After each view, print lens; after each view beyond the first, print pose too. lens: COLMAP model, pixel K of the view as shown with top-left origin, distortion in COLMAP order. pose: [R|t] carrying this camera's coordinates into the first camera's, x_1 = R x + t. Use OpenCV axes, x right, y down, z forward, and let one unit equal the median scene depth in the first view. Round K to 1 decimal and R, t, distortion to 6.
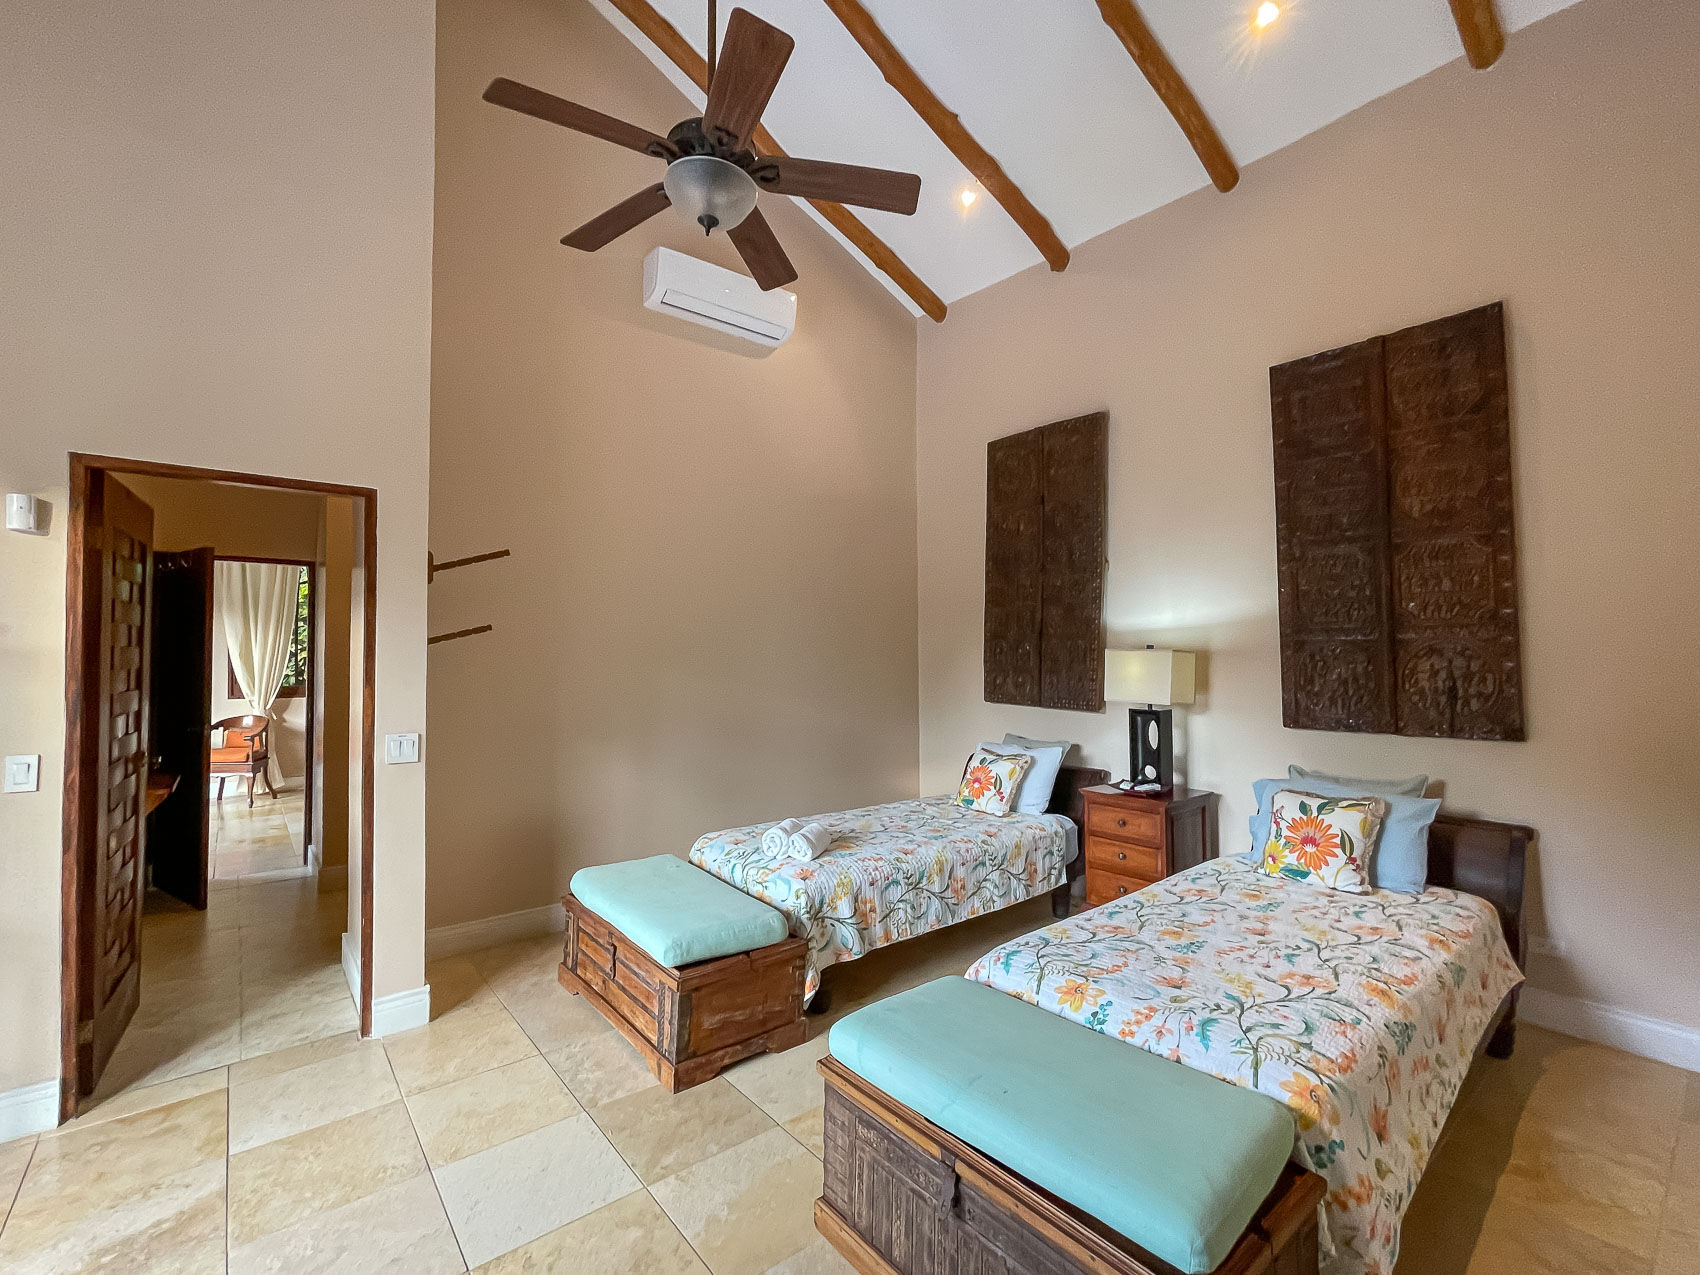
lens RADIAL K [[753.2, 0, 851.1], [0, 753.2, 632.1], [0, 0, 1]] dist [-0.002330, 0.000318]
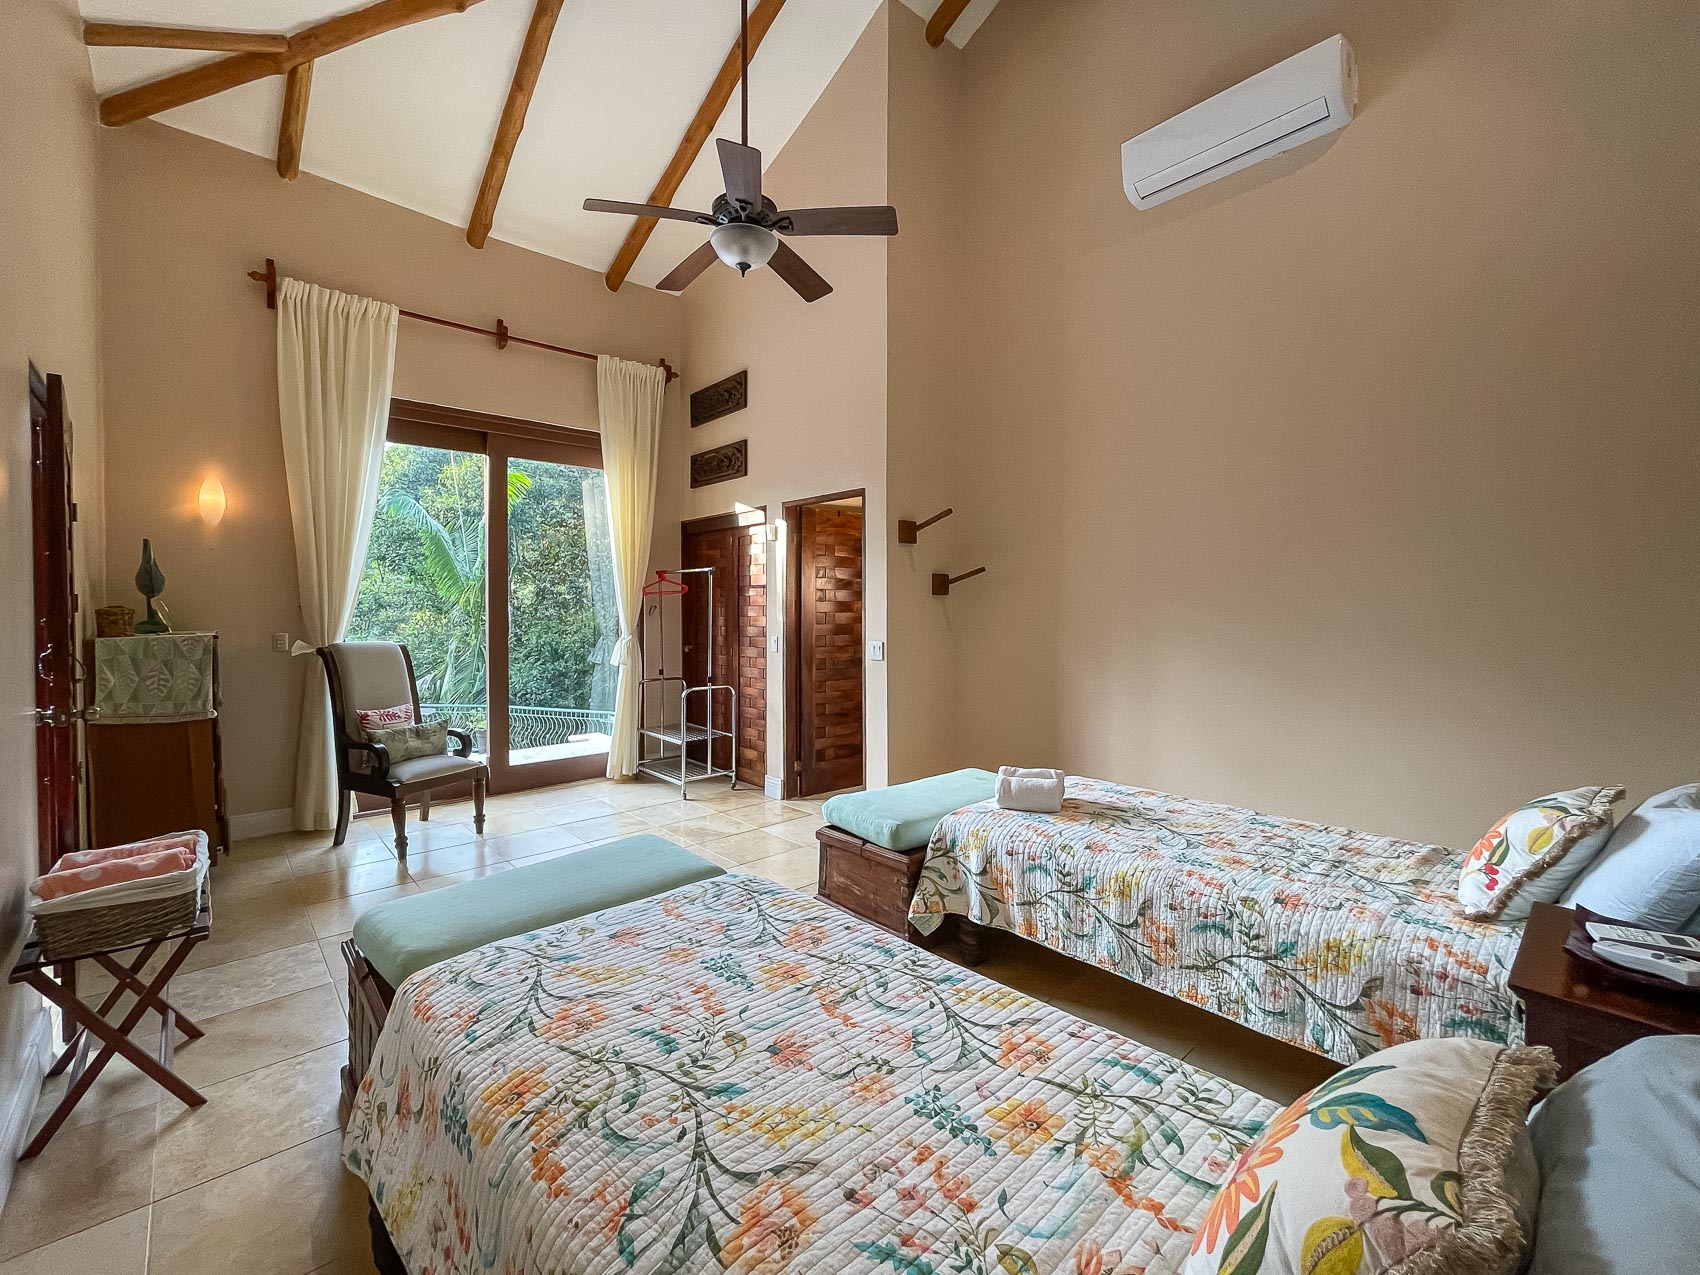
lens RADIAL K [[700.3, 0, 811.7], [0, 700.3, 622.1], [0, 0, 1]] dist [-0.004781, 0.000921]
pose [[0.039730, 0.016836, -0.999069, 0.763710], [0.025762, 0.999508, 0.017868, 0.058655], [0.998878, -0.026448, 0.039277, 0.737674]]
